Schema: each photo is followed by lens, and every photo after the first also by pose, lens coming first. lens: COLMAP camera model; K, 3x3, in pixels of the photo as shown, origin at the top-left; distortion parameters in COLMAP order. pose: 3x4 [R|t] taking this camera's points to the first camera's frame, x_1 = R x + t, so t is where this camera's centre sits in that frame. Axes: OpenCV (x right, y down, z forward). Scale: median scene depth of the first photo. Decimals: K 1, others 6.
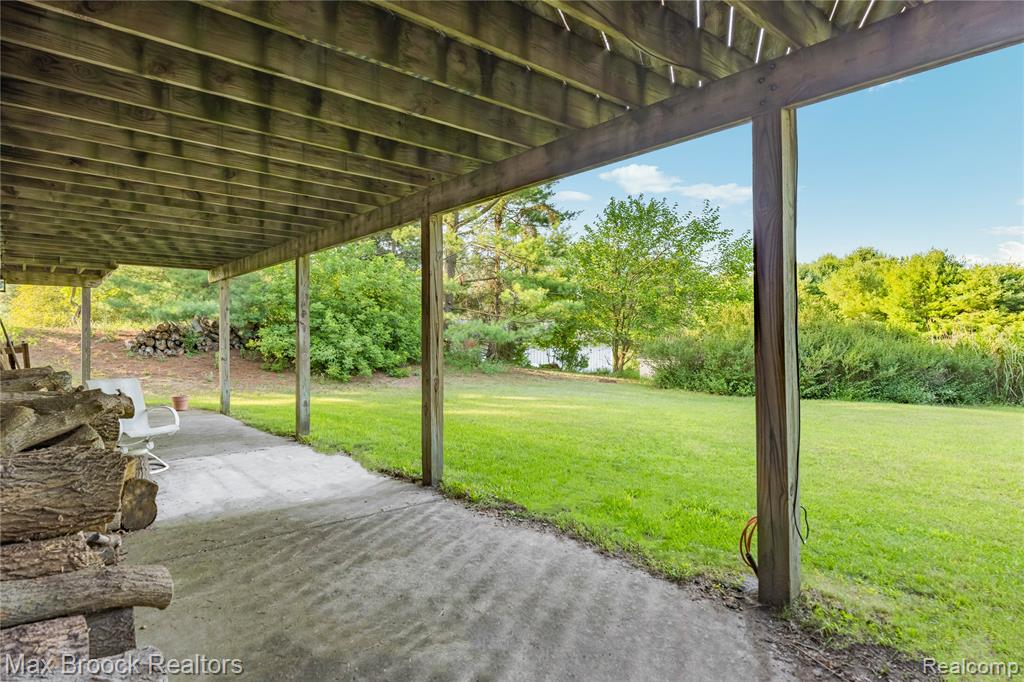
lens RADIAL K [[543.6, 0, 510.6], [0, 543.6, 340.5], [0, 0, 1]] dist [0.000728, -0.000026]
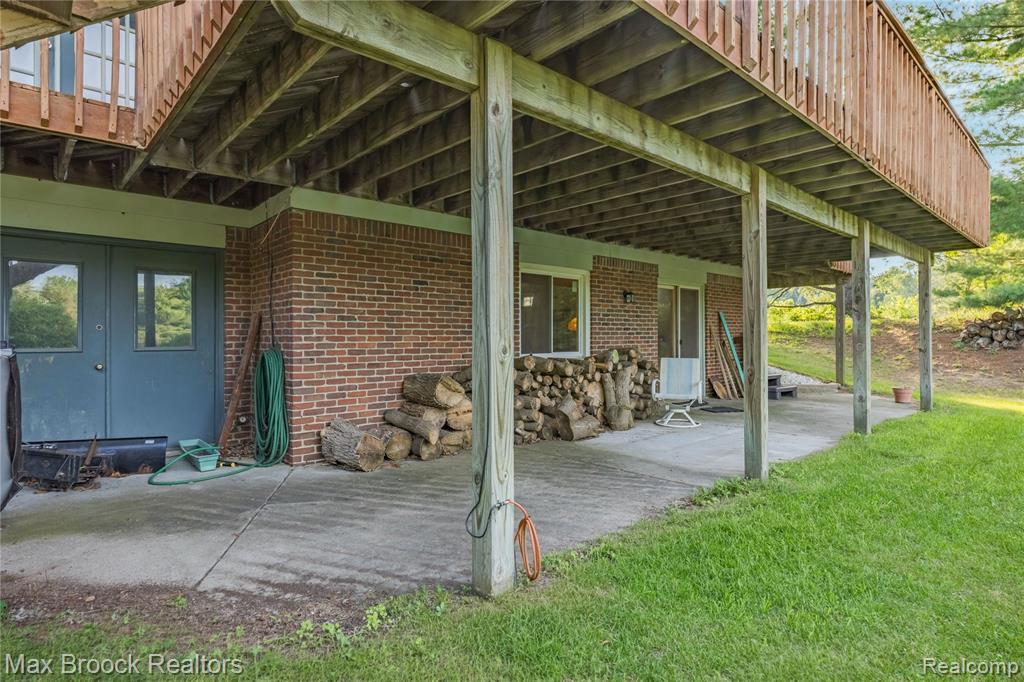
lens RADIAL K [[543.6, 0, 510.7], [0, 543.6, 339.8], [0, 0, 1]] dist [0.000728, -0.000026]
pose [[0.062717, 0.010700, -0.997974, 1.043308], [0.006539, 0.999917, 0.011132, -0.001363], [0.998010, -0.007224, 0.062641, 0.687821]]
